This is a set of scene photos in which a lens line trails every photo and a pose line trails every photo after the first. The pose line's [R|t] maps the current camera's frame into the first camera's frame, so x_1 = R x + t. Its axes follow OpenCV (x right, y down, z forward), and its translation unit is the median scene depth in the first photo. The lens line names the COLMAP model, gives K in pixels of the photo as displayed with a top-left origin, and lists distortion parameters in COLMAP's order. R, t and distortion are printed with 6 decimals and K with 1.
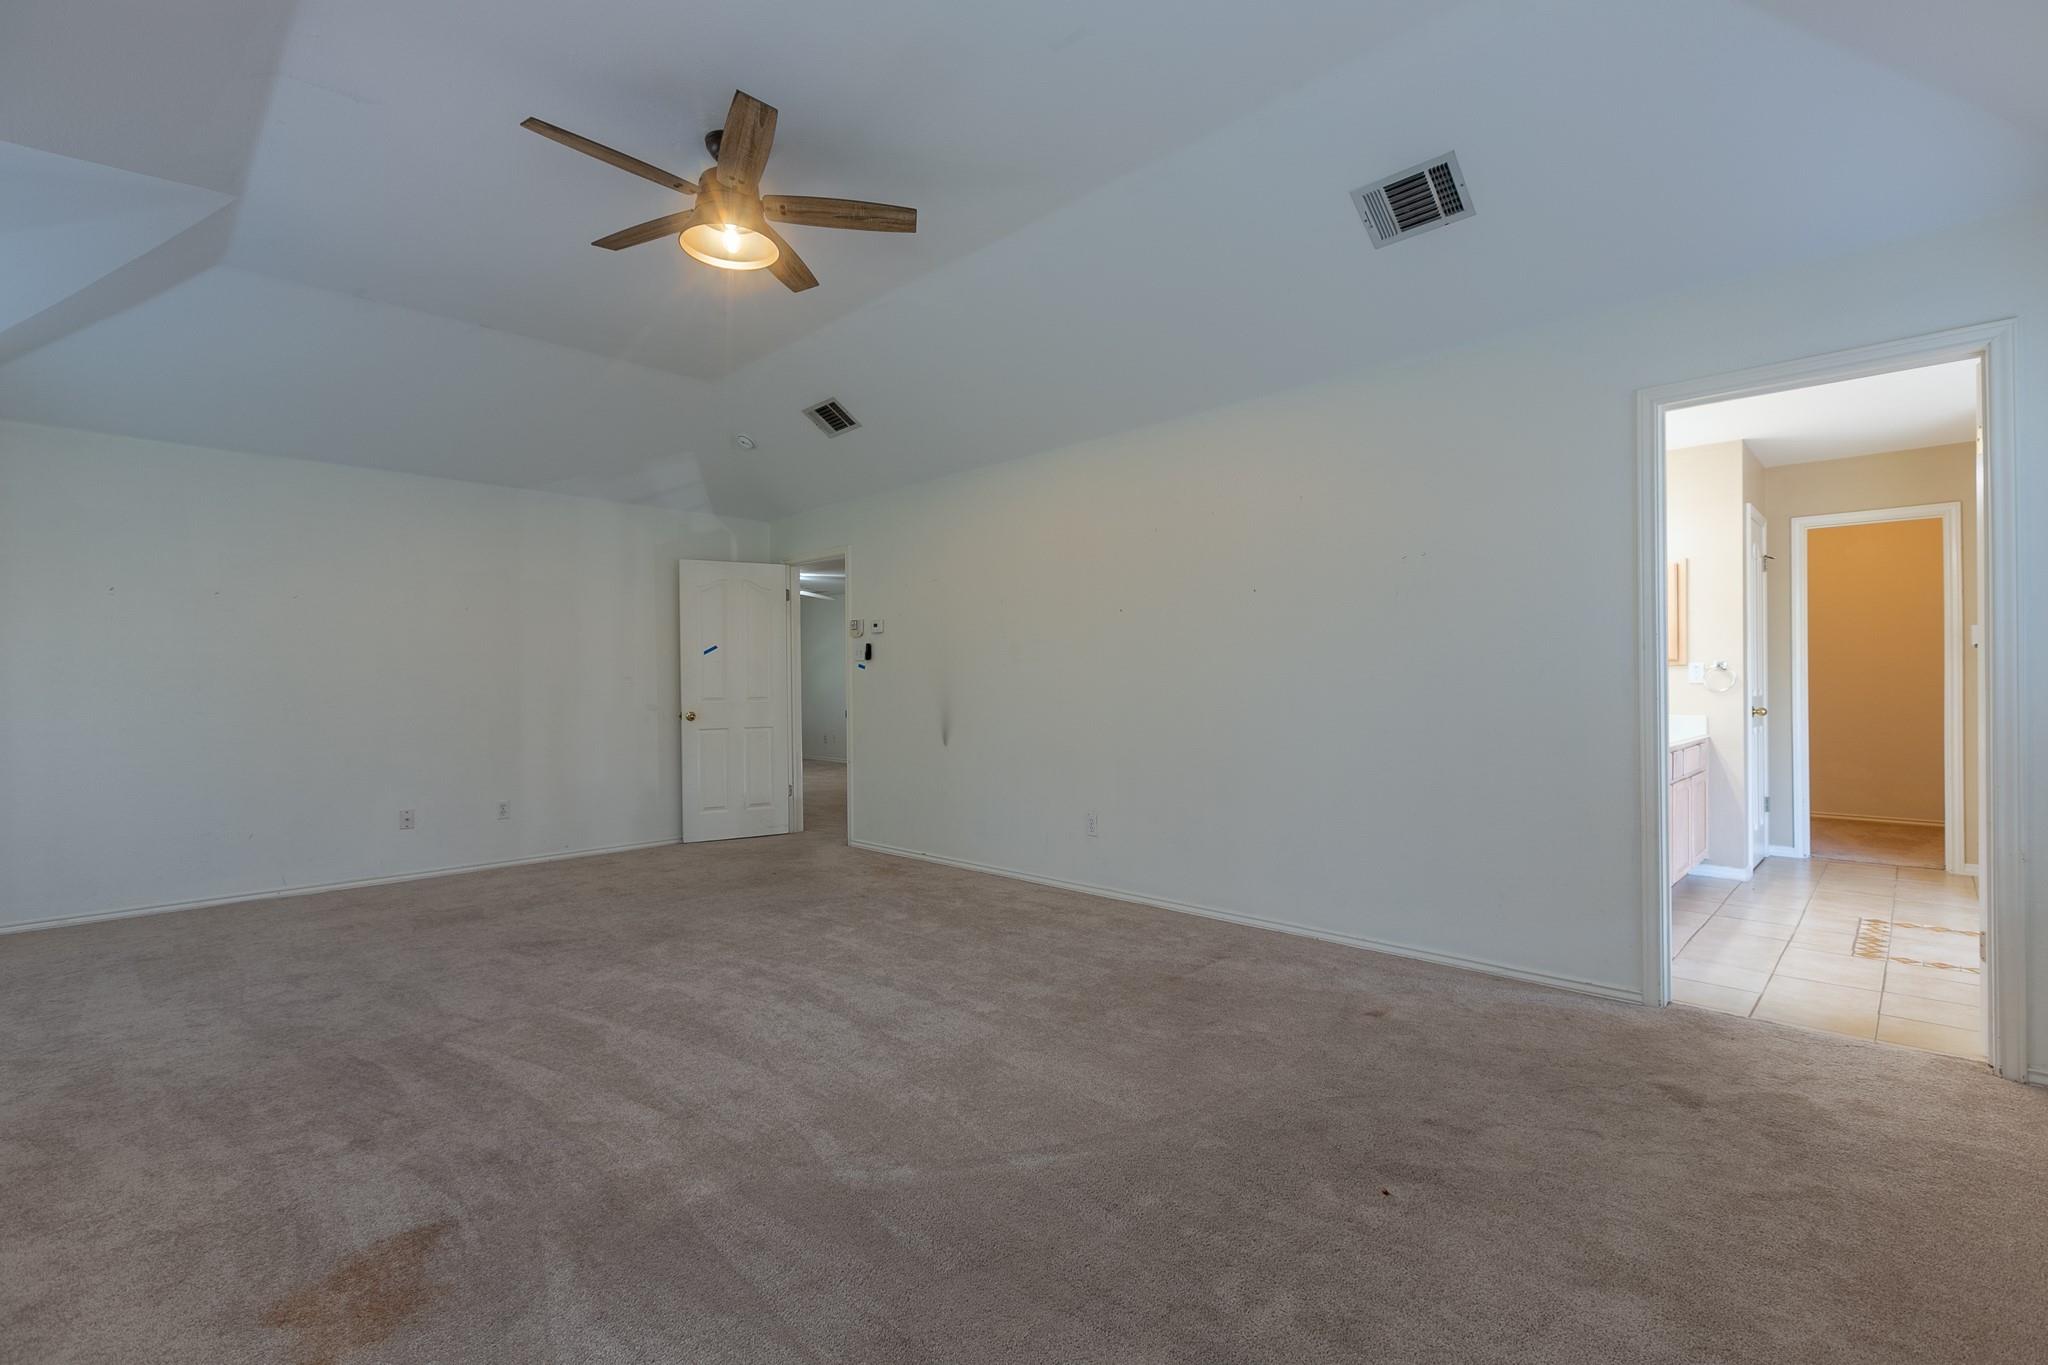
lens RADIAL K [[942.5, 0, 1027.8], [0, 942.5, 683.8], [0, 0, 1]] dist [-0.001468, -0.000270]
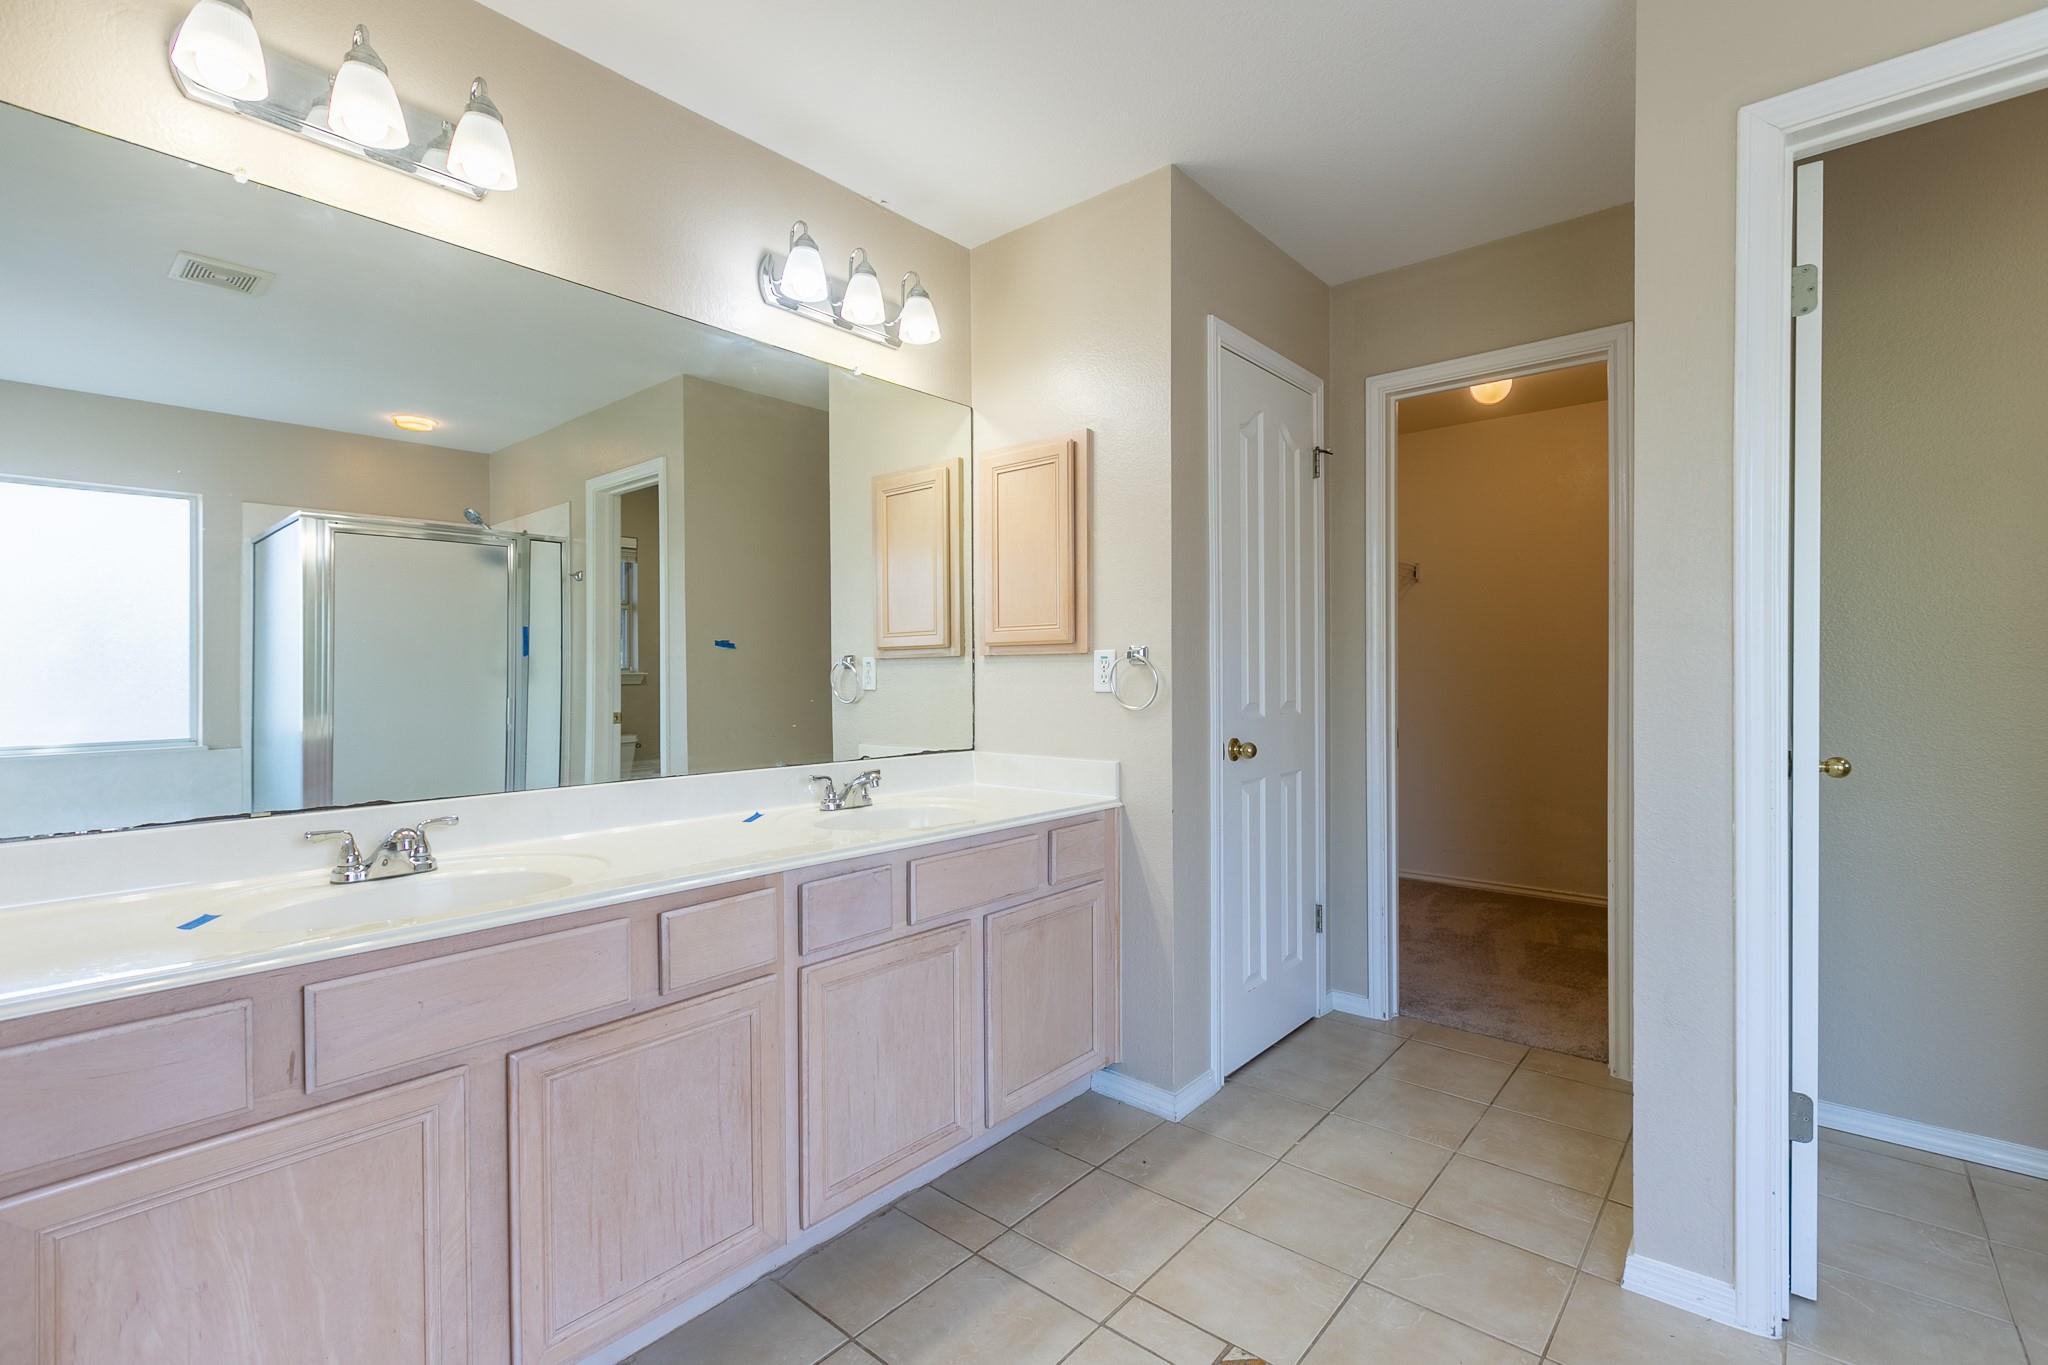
lens RADIAL K [[920.3, 0, 1024.0], [0, 920.3, 682.5], [0, 0, 1]] dist [0.001538, 0.000099]
pose [[0.998475, 0.002301, 0.055166, 0.640693], [-0.002669, 0.999975, 0.006603, -0.007986], [-0.055149, -0.006741, 0.998455, 0.533209]]
